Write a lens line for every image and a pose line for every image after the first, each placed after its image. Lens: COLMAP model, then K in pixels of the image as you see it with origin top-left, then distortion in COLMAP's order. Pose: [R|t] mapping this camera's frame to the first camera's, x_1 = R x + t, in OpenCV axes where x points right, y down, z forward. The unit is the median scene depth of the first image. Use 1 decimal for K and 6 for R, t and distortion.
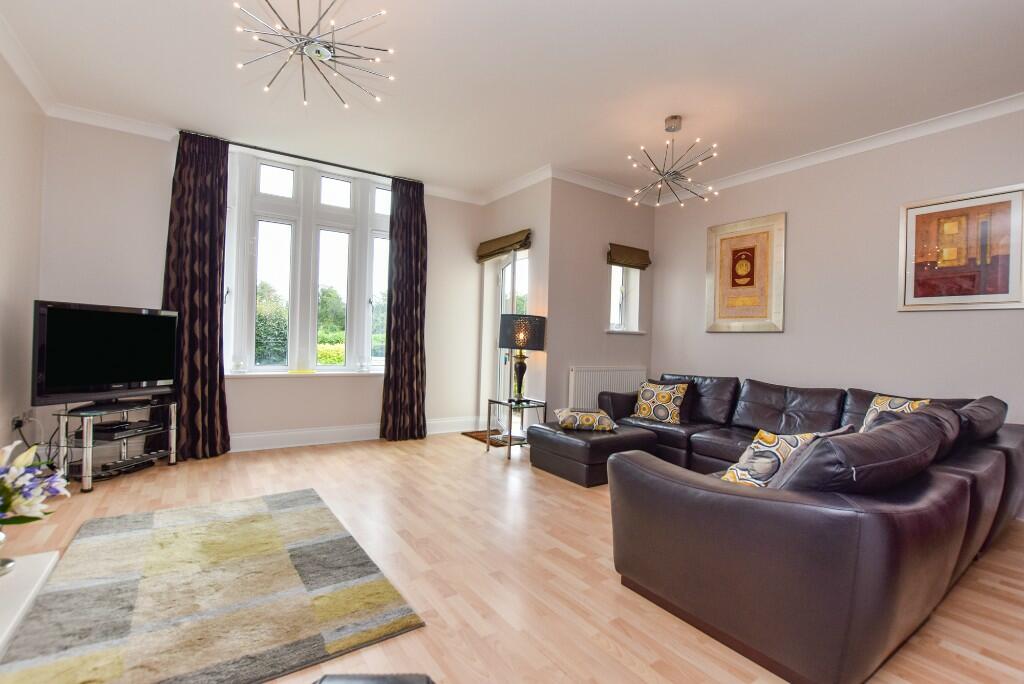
lens RADIAL K [[473.5, 0, 512.0], [0, 473.5, 342.0], [0, 0, 1]] dist [0.001877, 0.000338]
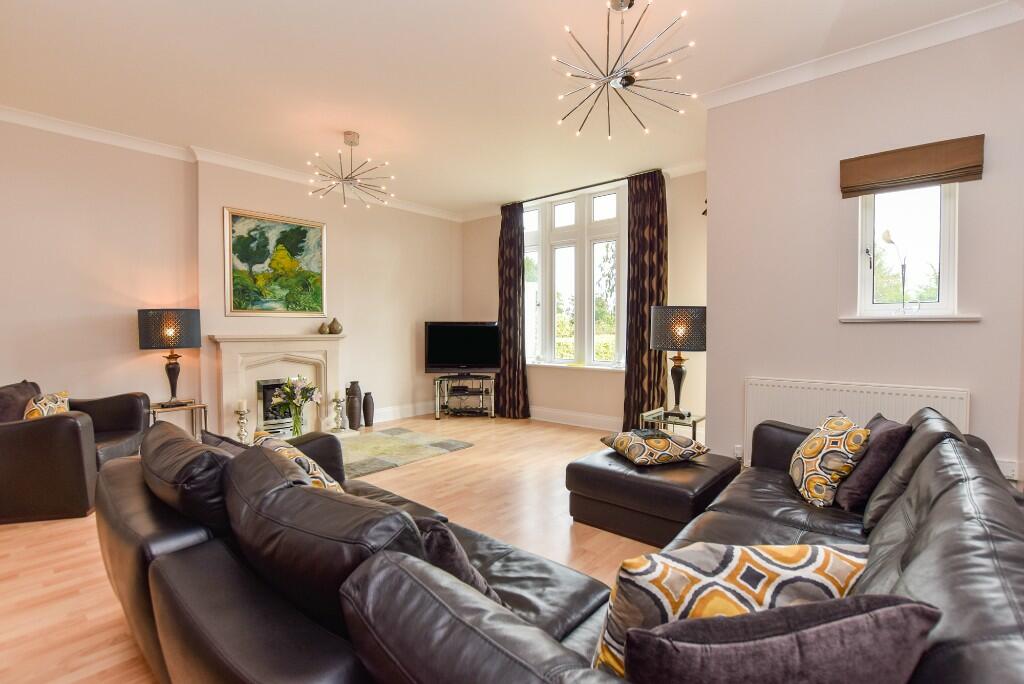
lens RADIAL K [[477.0, 0, 512.0], [0, 477.0, 342.0], [0, 0, 1]] dist [-0.029218, 0.000770]
pose [[0.251901, 0.001877, -0.967751, 0.757482], [0.006762, 0.999970, 0.003699, -0.002943], [0.967729, -0.007476, 0.251881, 0.579420]]
